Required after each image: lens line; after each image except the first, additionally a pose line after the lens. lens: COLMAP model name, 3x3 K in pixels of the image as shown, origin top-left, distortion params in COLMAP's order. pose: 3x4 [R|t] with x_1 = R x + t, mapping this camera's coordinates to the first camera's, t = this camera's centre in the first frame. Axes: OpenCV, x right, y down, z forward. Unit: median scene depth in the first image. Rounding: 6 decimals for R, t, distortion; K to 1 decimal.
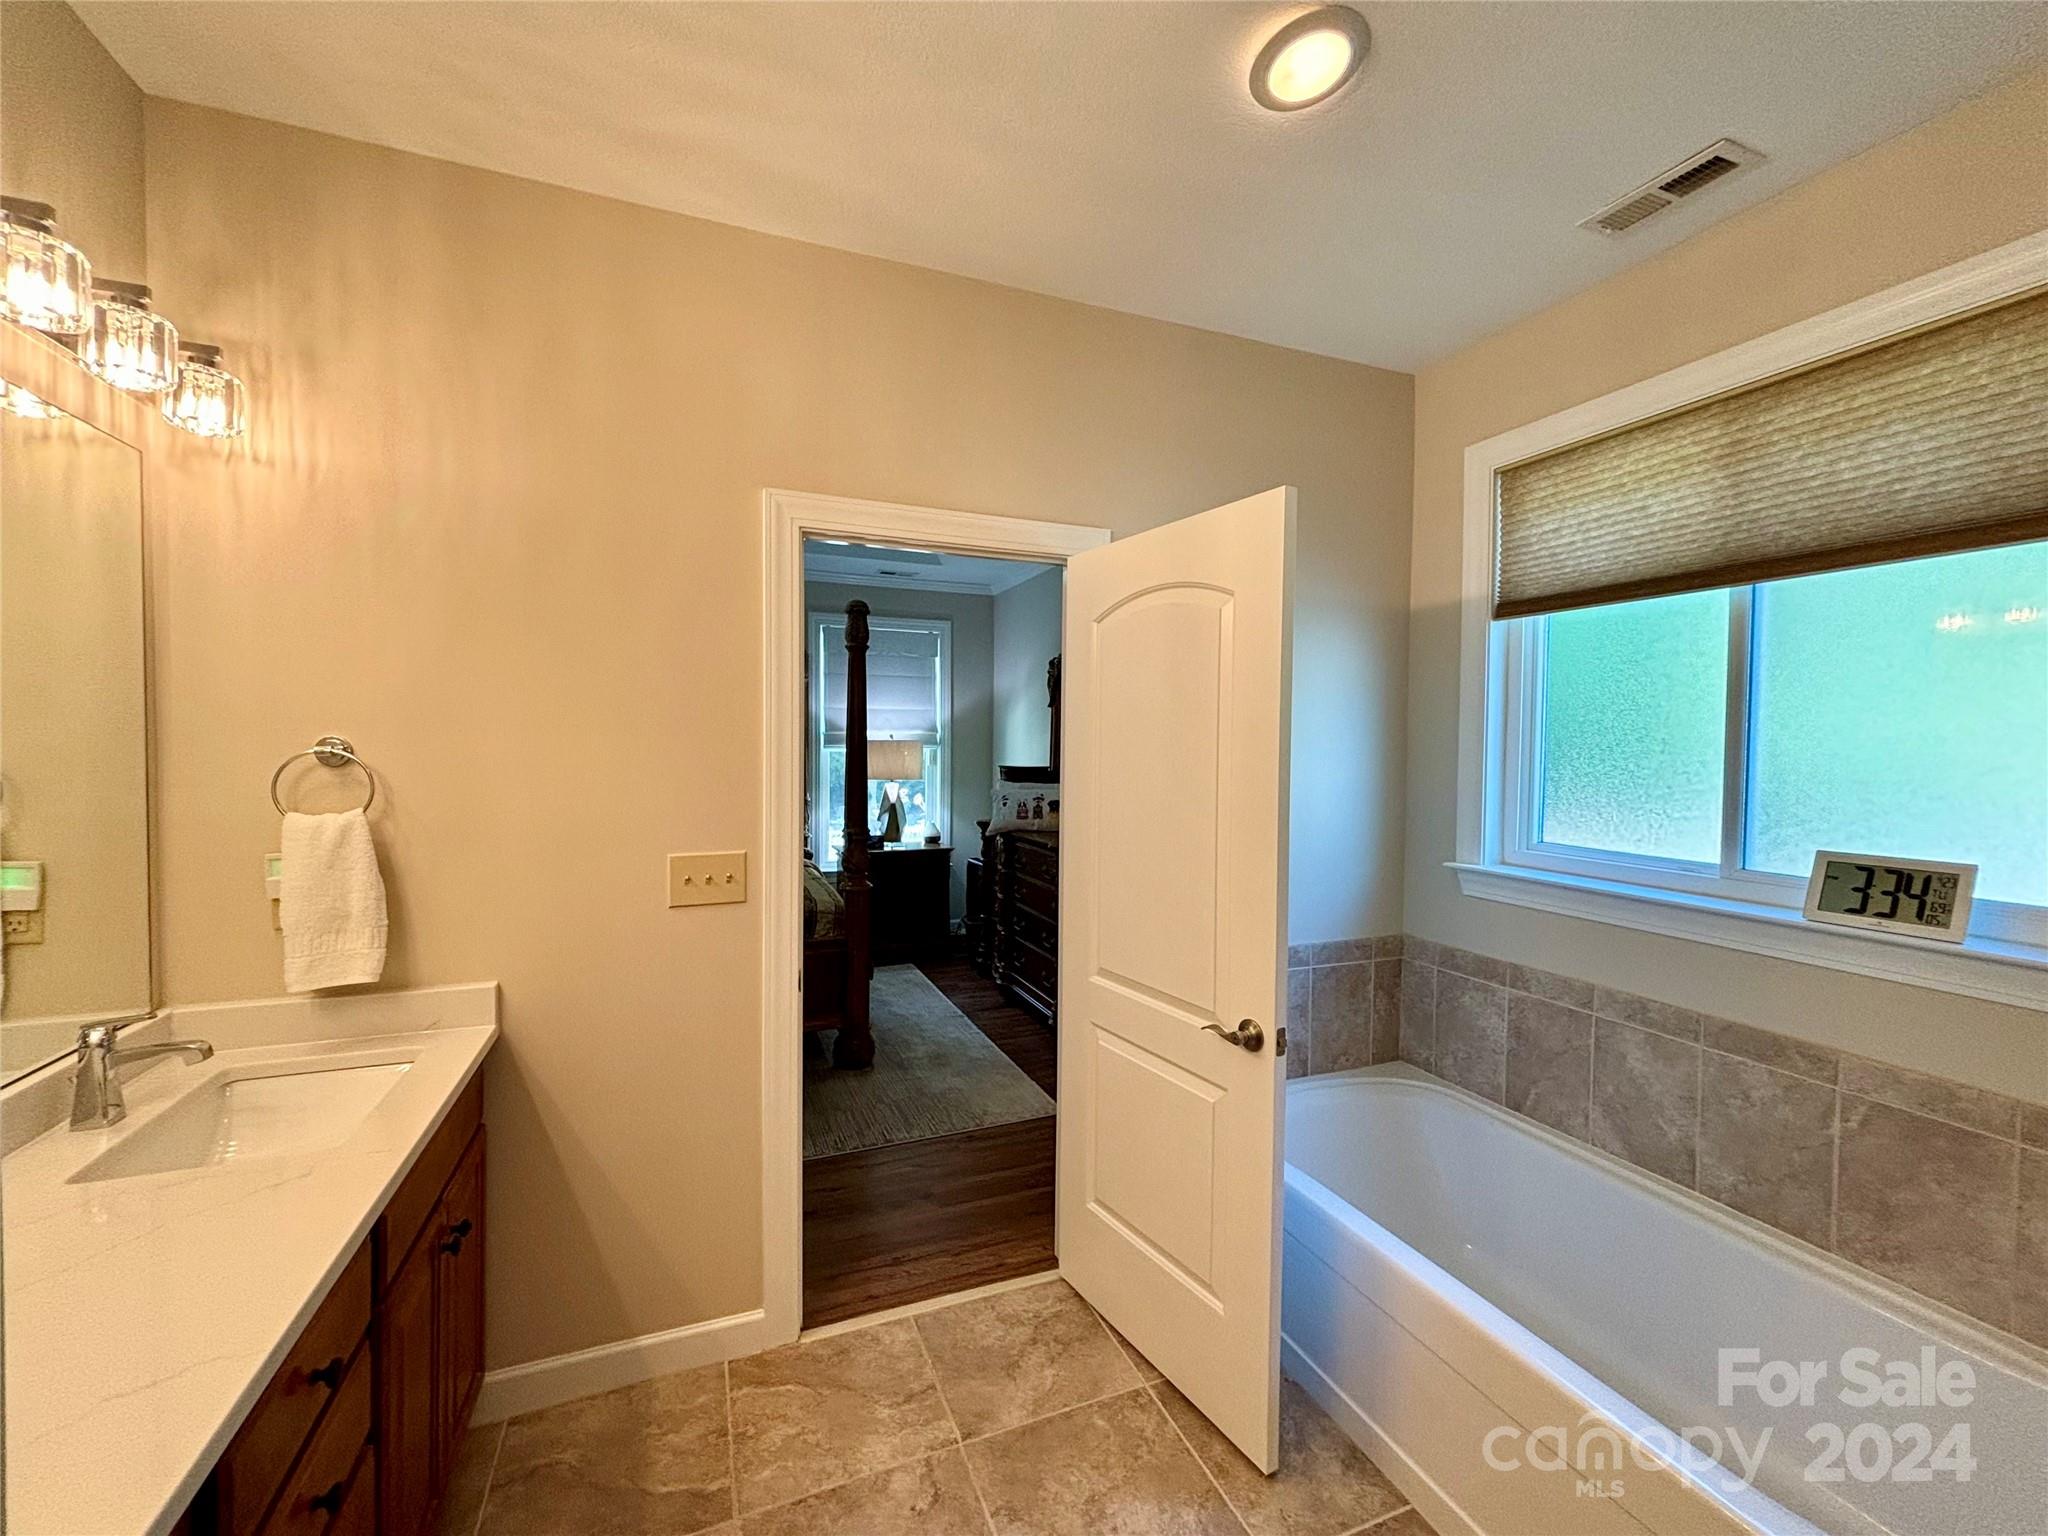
lens RADIAL K [[823.0, 0, 1027.0], [0, 823.0, 764.3], [0, 0, 1]] dist [-0.003508, 0.001350]
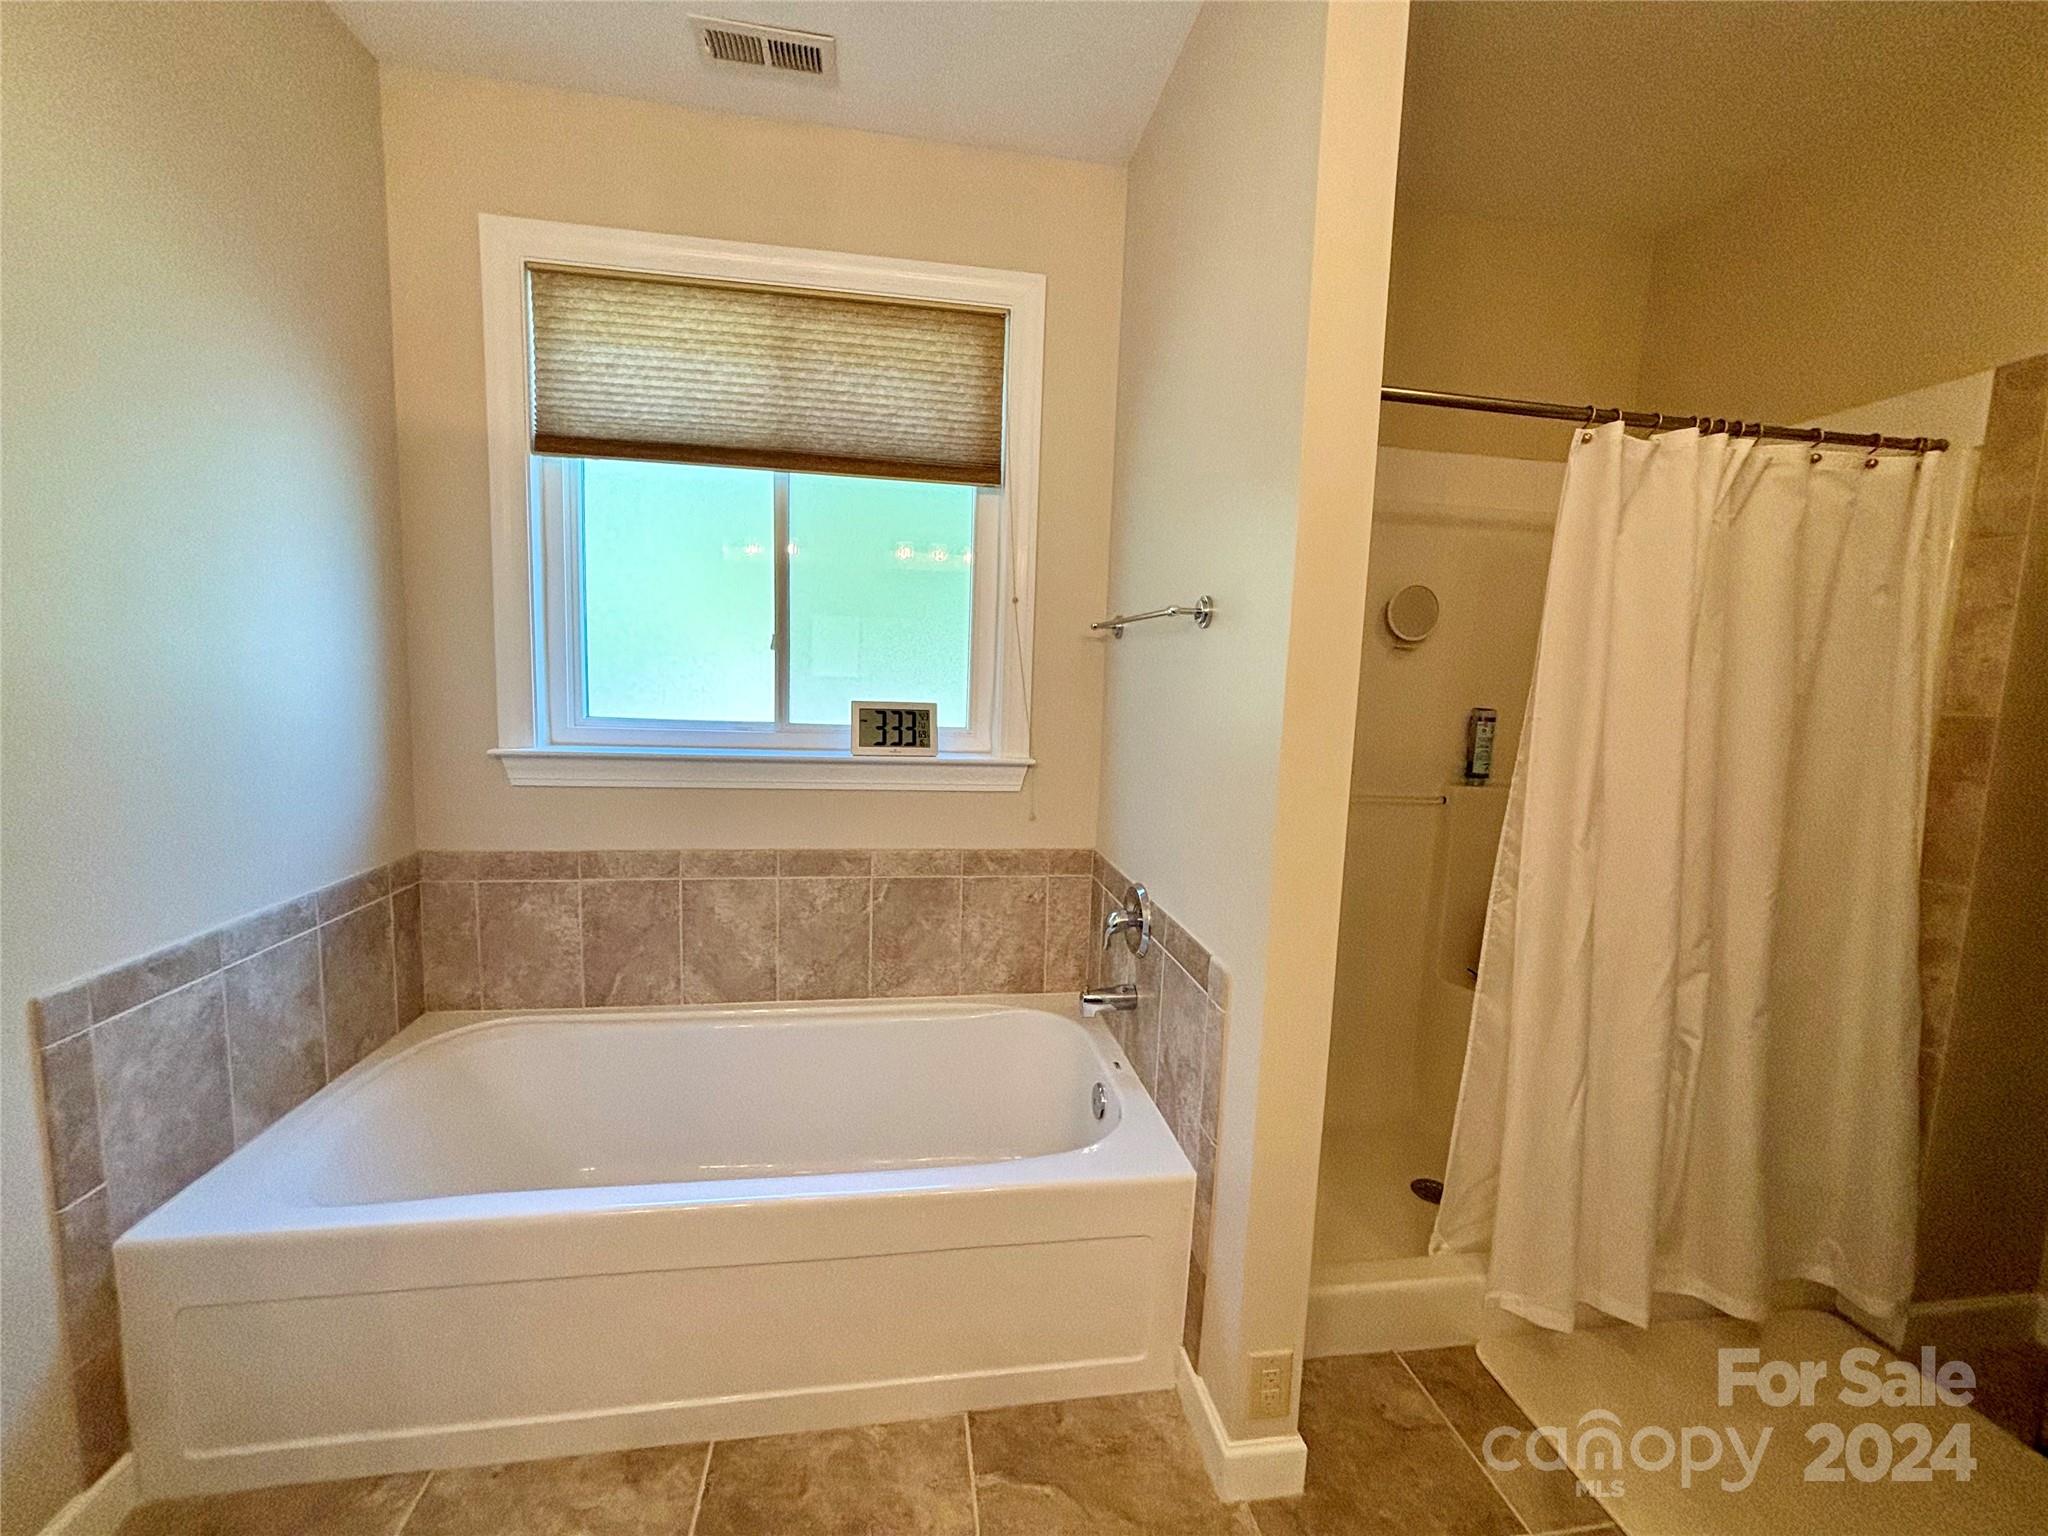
lens RADIAL K [[823.0, 0, 1023.3], [0, 823.0, 761.8], [0, 0, 1]] dist [-0.003508, 0.001350]
pose [[0.234434, -0.113241, 0.965514, -0.188611], [-0.006917, 0.992973, 0.118141, 0.040620], [-0.972108, -0.034374, 0.232003, 0.384577]]
